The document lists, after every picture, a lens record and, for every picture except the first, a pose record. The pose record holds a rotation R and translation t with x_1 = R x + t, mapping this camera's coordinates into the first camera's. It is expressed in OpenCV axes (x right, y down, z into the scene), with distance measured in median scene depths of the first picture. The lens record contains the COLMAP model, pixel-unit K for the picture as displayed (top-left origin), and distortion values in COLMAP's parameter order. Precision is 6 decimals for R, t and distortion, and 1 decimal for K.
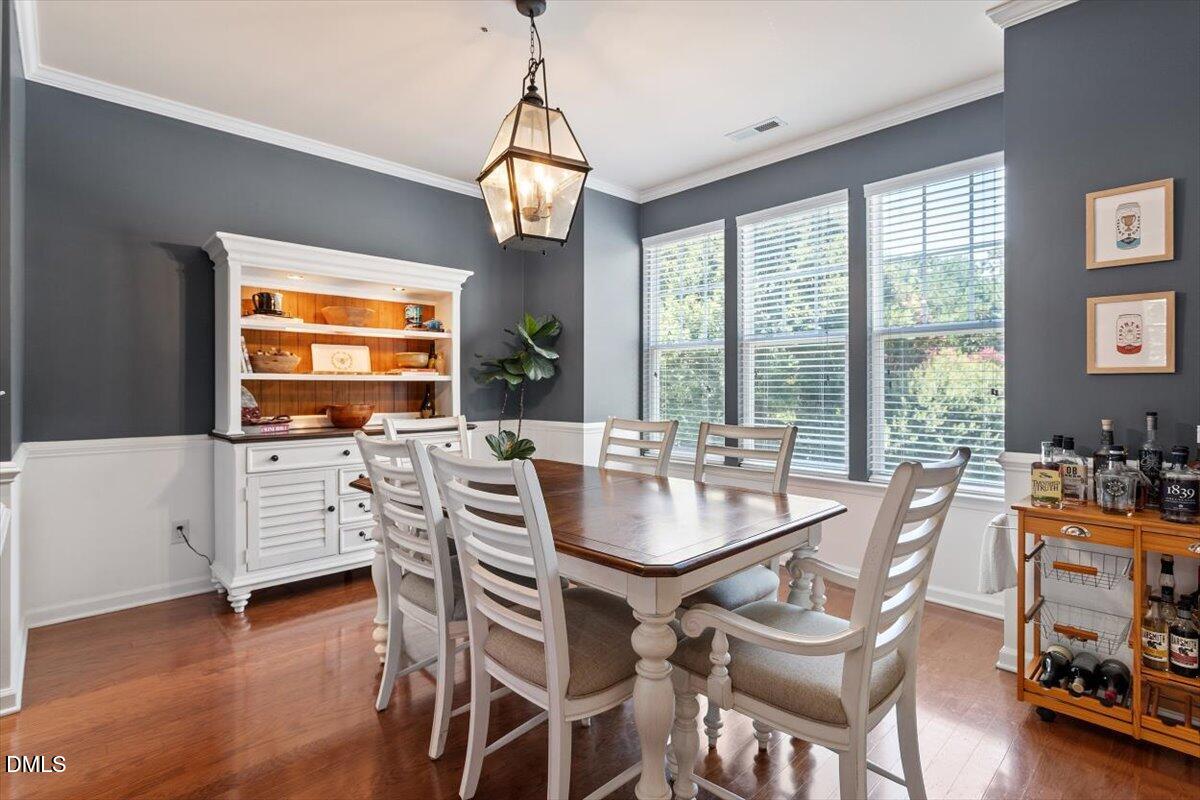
lens RADIAL K [[582.1, 0, 595.6], [0, 582.1, 391.4], [0, 0, 1]] dist [-0.000296, -0.000909]
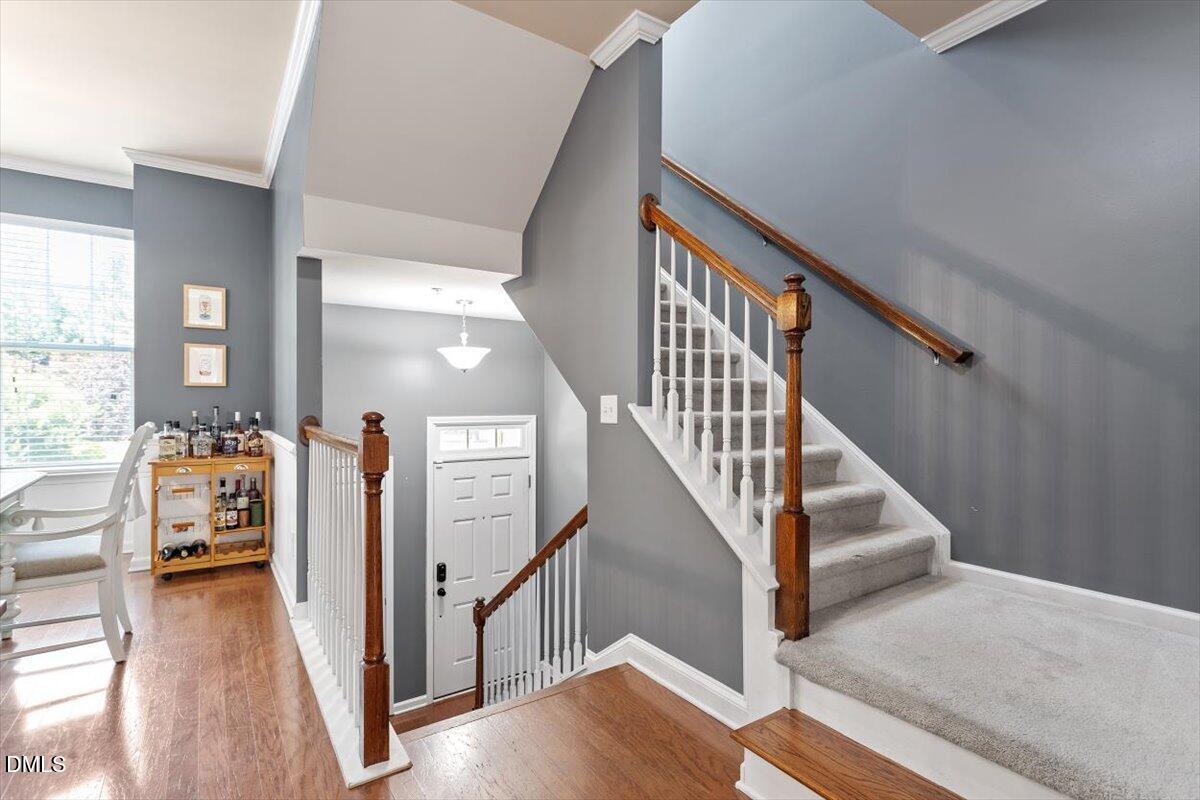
lens RADIAL K [[582.1, 0, 595.7], [0, 582.1, 395.9], [0, 0, 1]] dist [-0.000296, -0.000909]
pose [[0.175964, 0.002831, 0.984393, -0.740397], [-0.000681, 0.999996, -0.002754, 0.004864], [-0.984396, -0.000186, 0.175965, -0.597020]]
